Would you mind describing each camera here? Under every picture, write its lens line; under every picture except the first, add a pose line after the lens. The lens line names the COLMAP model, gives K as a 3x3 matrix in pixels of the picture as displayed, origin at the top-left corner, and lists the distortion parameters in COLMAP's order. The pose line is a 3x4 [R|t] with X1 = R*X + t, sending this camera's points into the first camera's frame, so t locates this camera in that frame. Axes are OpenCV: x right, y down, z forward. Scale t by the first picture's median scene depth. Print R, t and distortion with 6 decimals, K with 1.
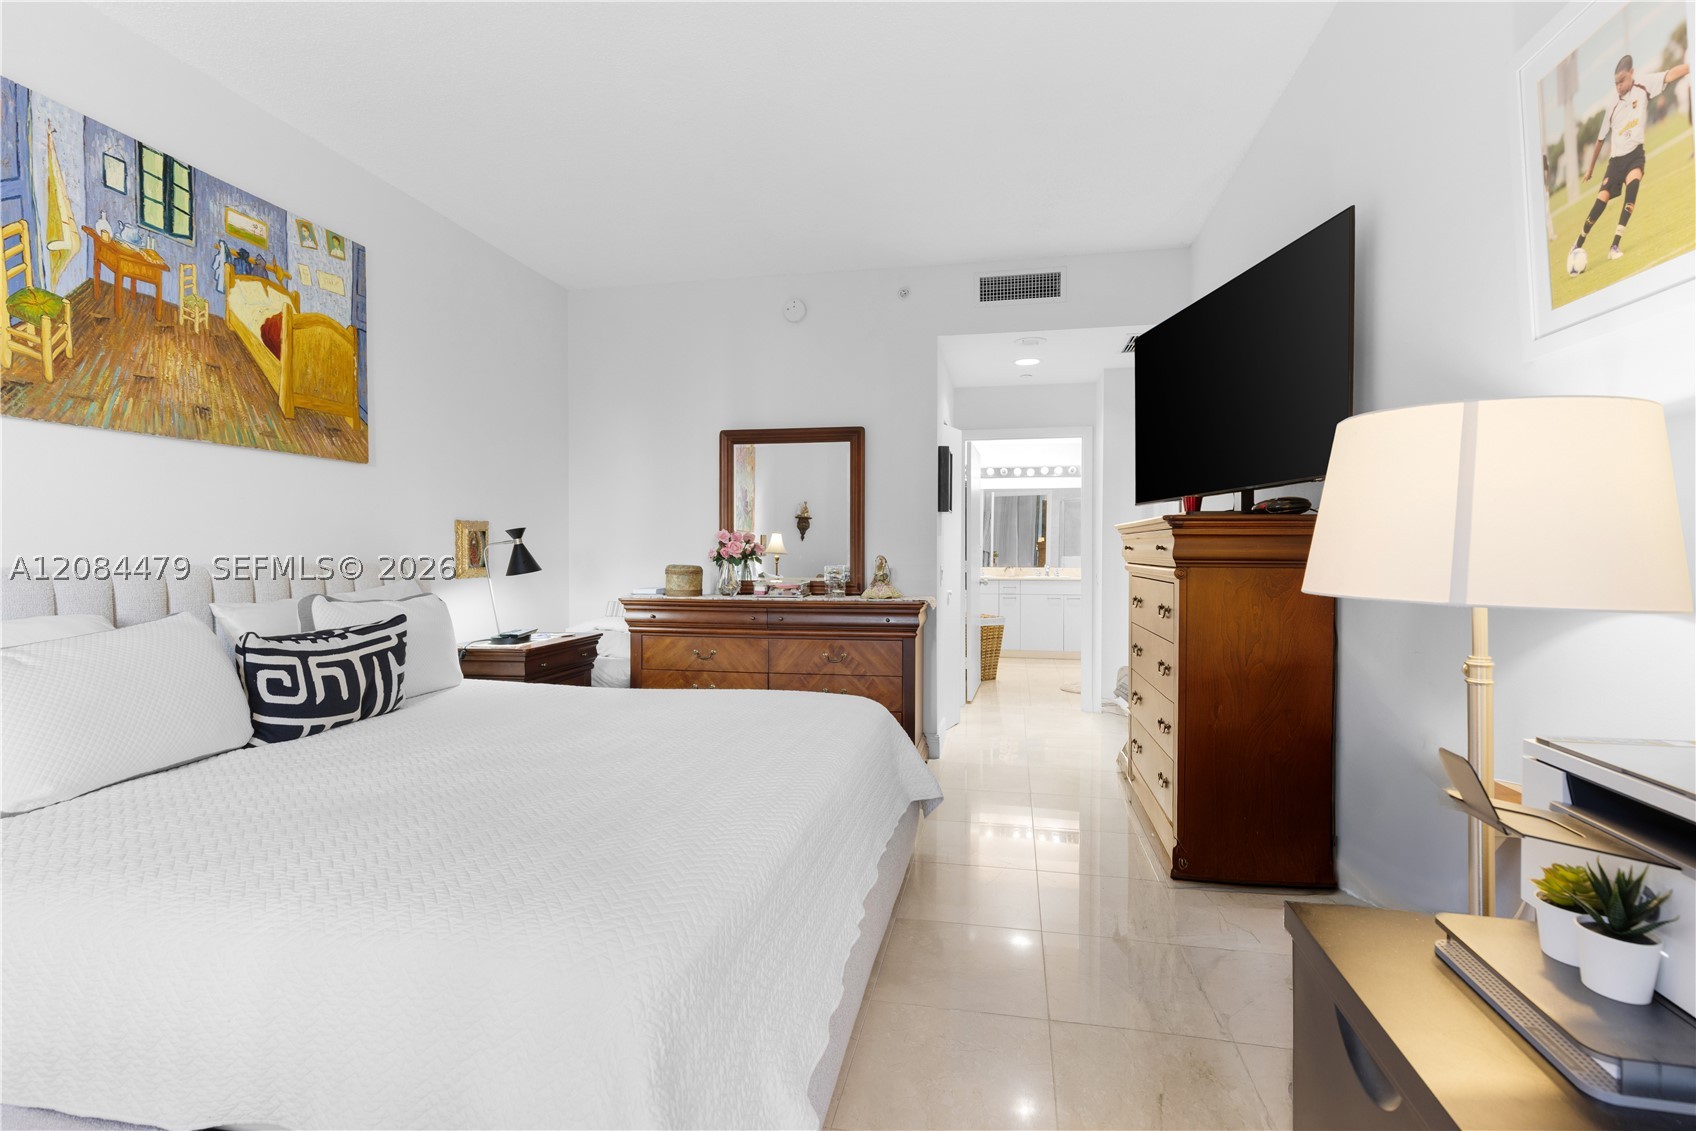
lens RADIAL K [[771.9, 0, 854.8], [0, 771.9, 563.6], [0, 0, 1]] dist [0.003806, -0.000339]
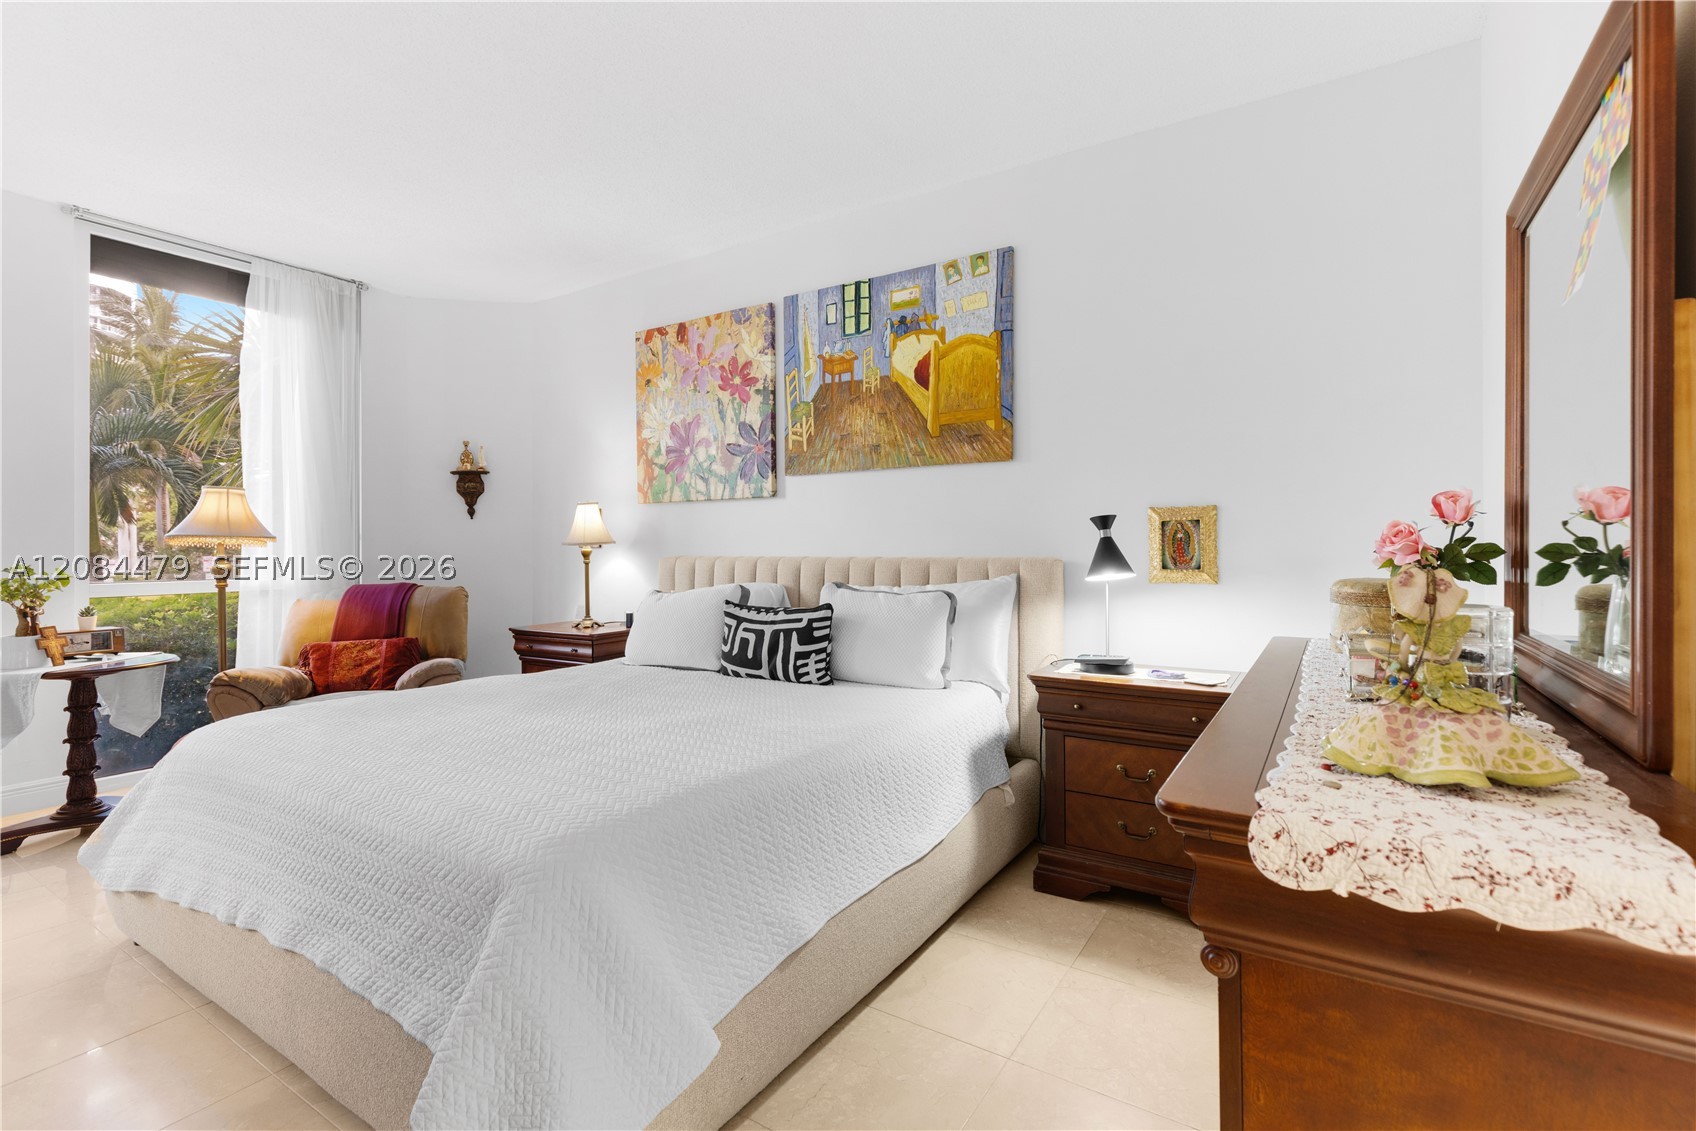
lens RADIAL K [[771.9, 0, 855.1], [0, 771.9, 547.1], [0, 0, 1]] dist [0.003806, -0.000339]
pose [[-0.357422, -0.004809, -0.933931, 0.462539], [-0.014177, 0.999899, 0.000277, -0.017741], [0.933835, 0.013339, -0.357454, 1.437019]]
